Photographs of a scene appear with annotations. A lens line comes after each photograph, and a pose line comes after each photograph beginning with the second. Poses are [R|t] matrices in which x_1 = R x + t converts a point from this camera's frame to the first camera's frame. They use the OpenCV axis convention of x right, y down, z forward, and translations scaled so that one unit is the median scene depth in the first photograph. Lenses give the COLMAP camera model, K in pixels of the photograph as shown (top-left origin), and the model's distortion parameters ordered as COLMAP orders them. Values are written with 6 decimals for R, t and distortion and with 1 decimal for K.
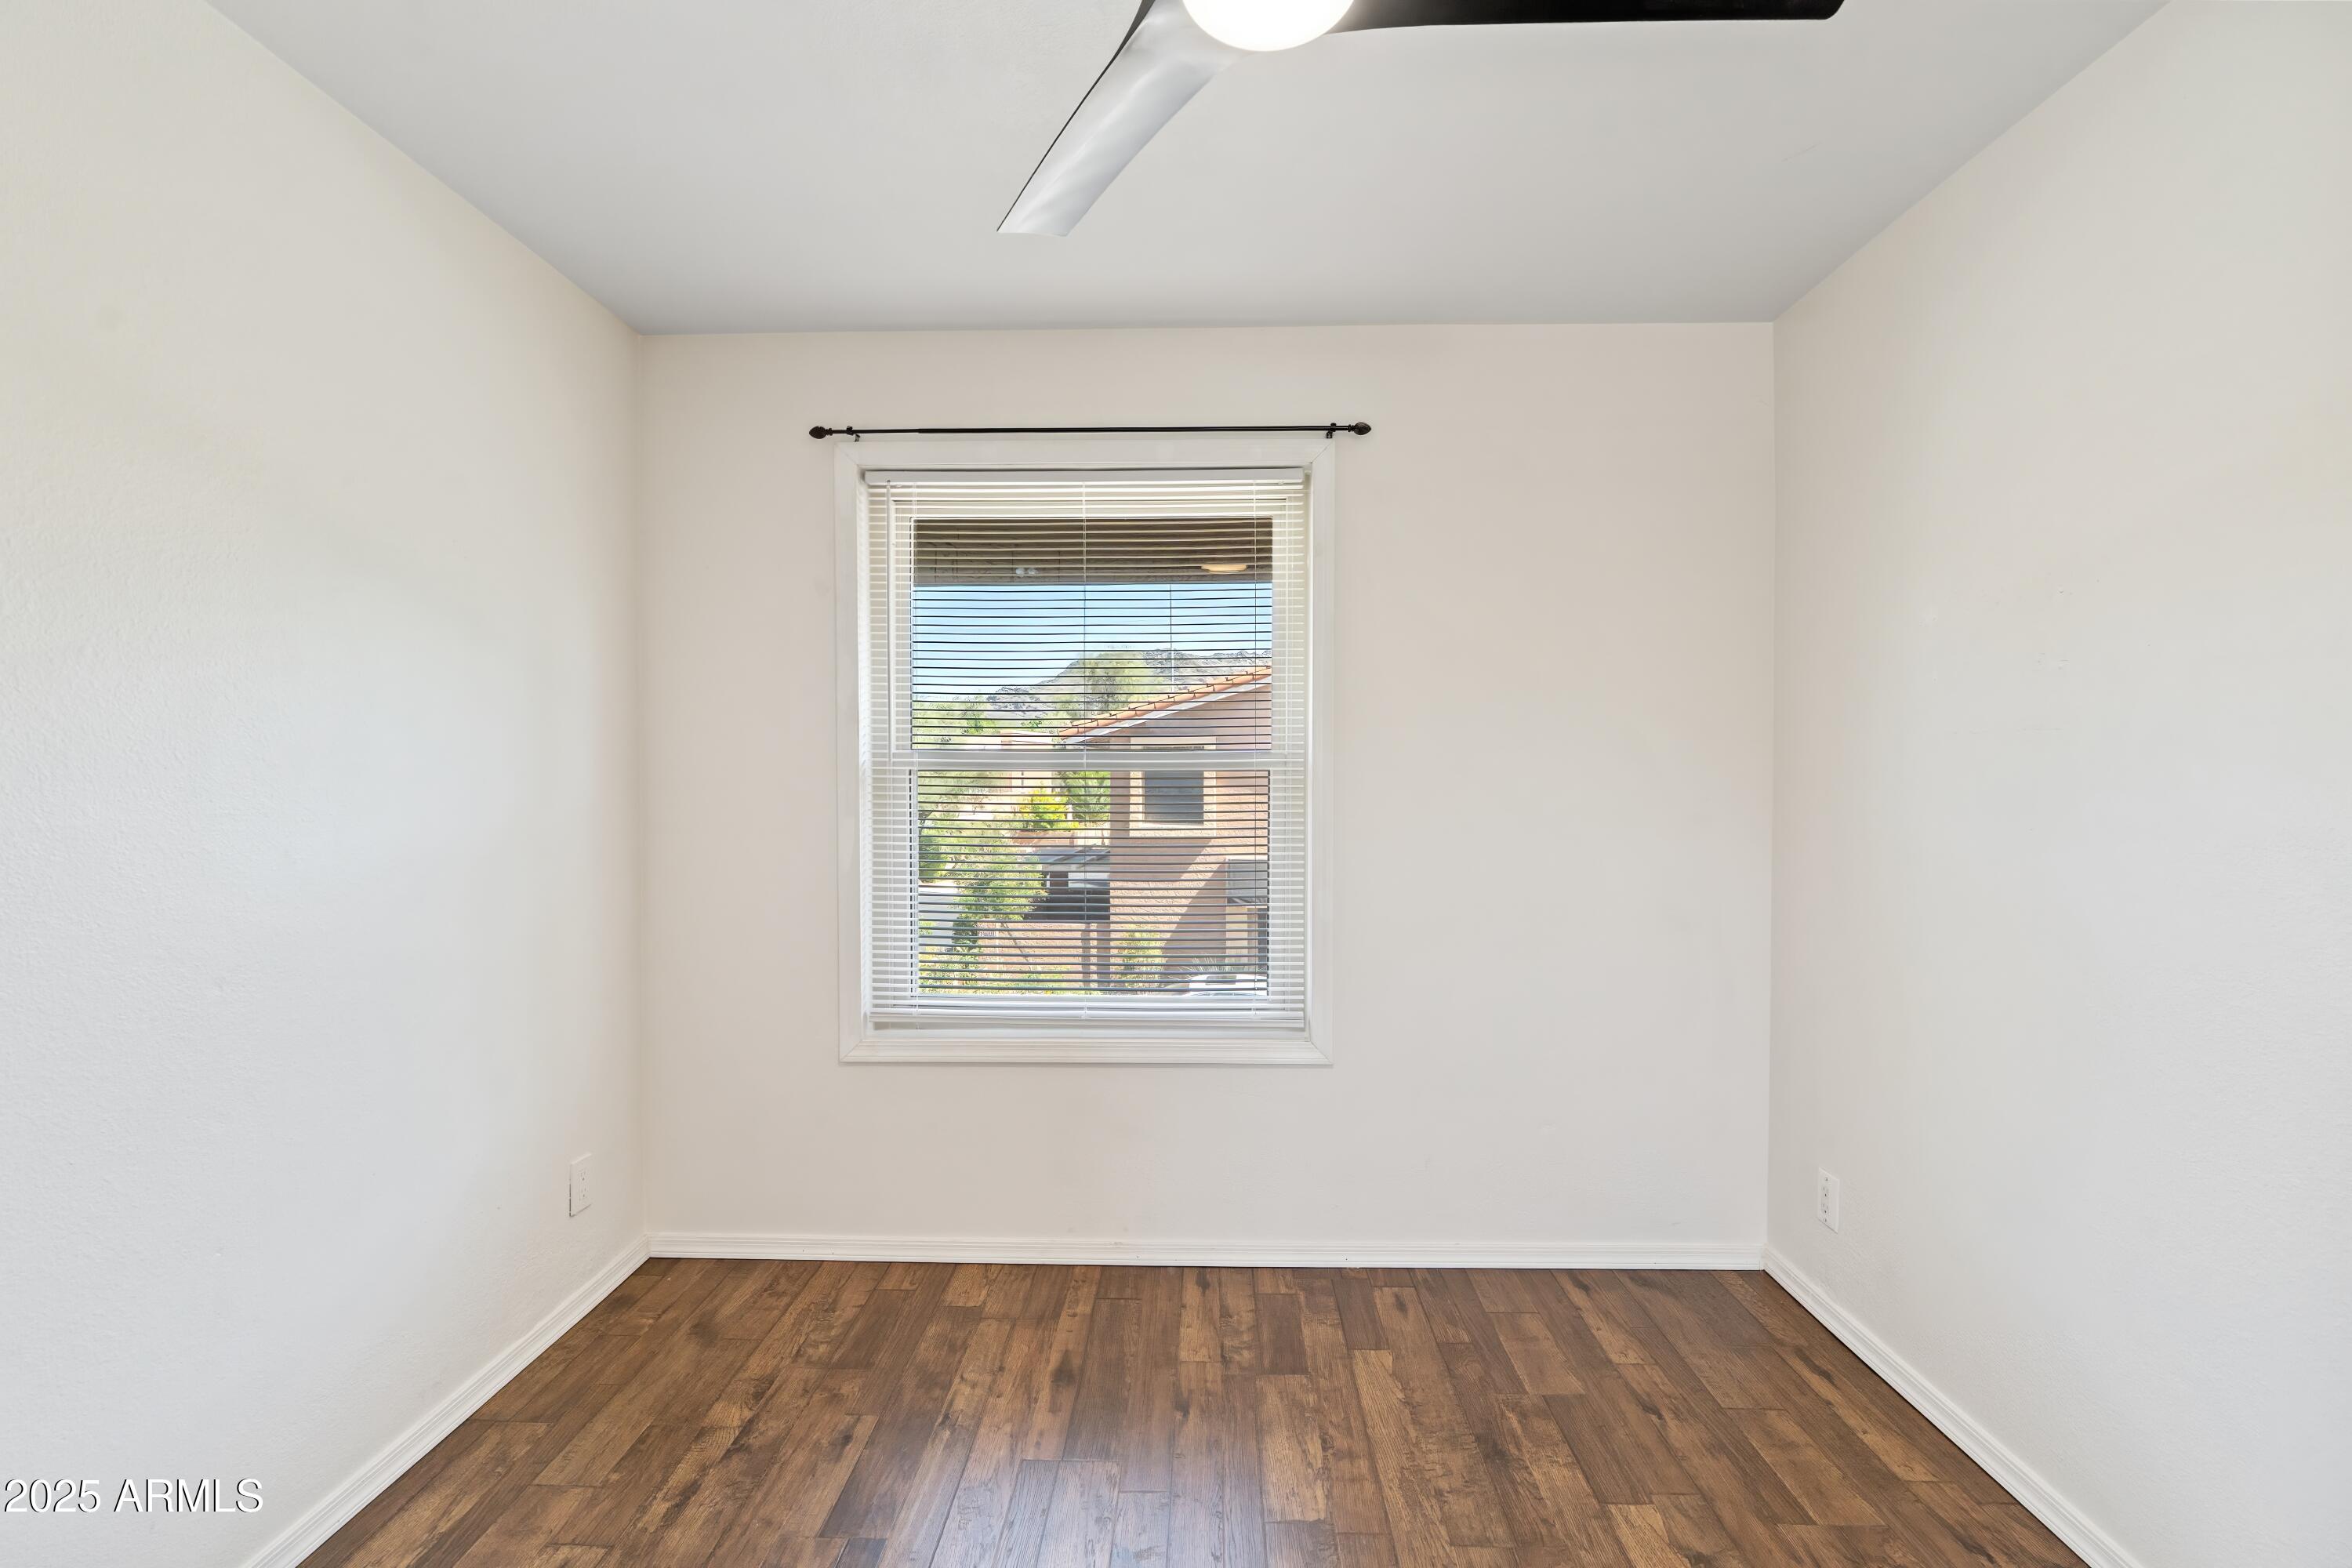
lens RADIAL K [[1065.6, 0, 1179.2], [0, 1065.6, 780.2], [0, 0, 1]] dist [-0.008314, 0.000827]
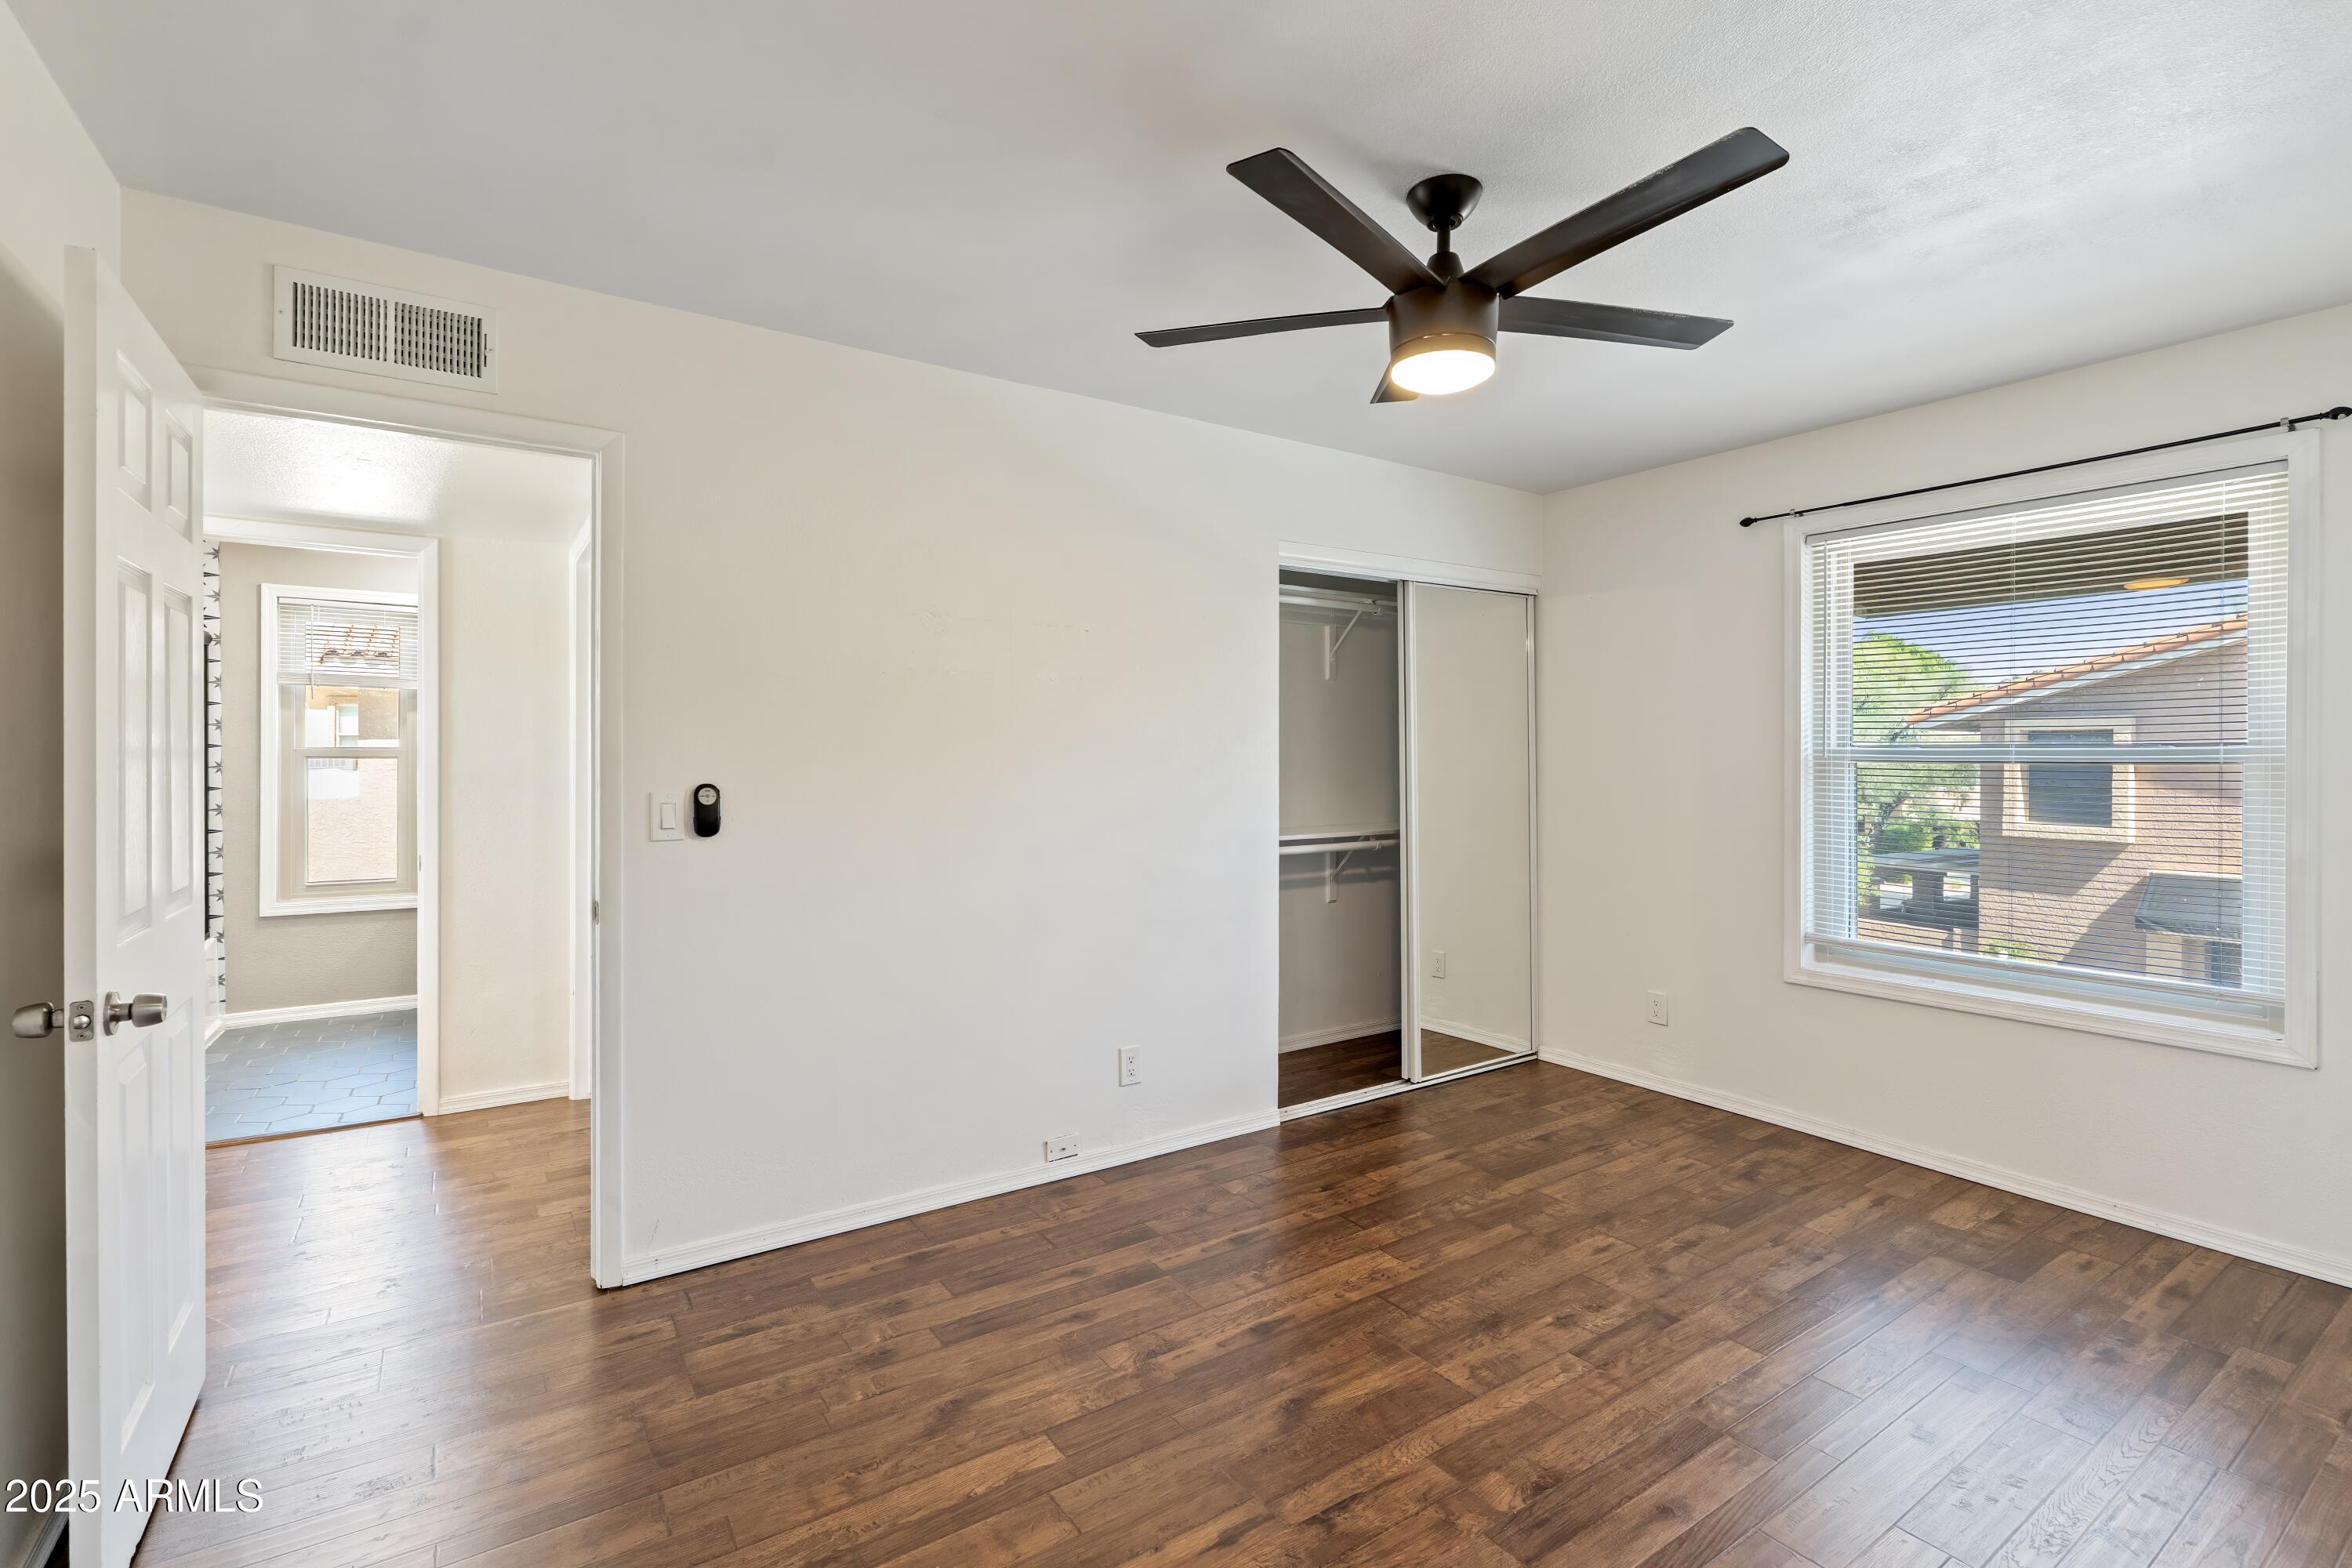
lens RADIAL K [[1065.6, 0, 1164.4], [0, 1065.6, 766.5], [0, 0, 1]] dist [-0.008314, 0.000827]
pose [[0.762399, 0.012443, -0.646988, -0.011069], [-0.011351, 0.999918, 0.005855, -0.000908], [0.647008, 0.002880, 0.762478, -0.105978]]
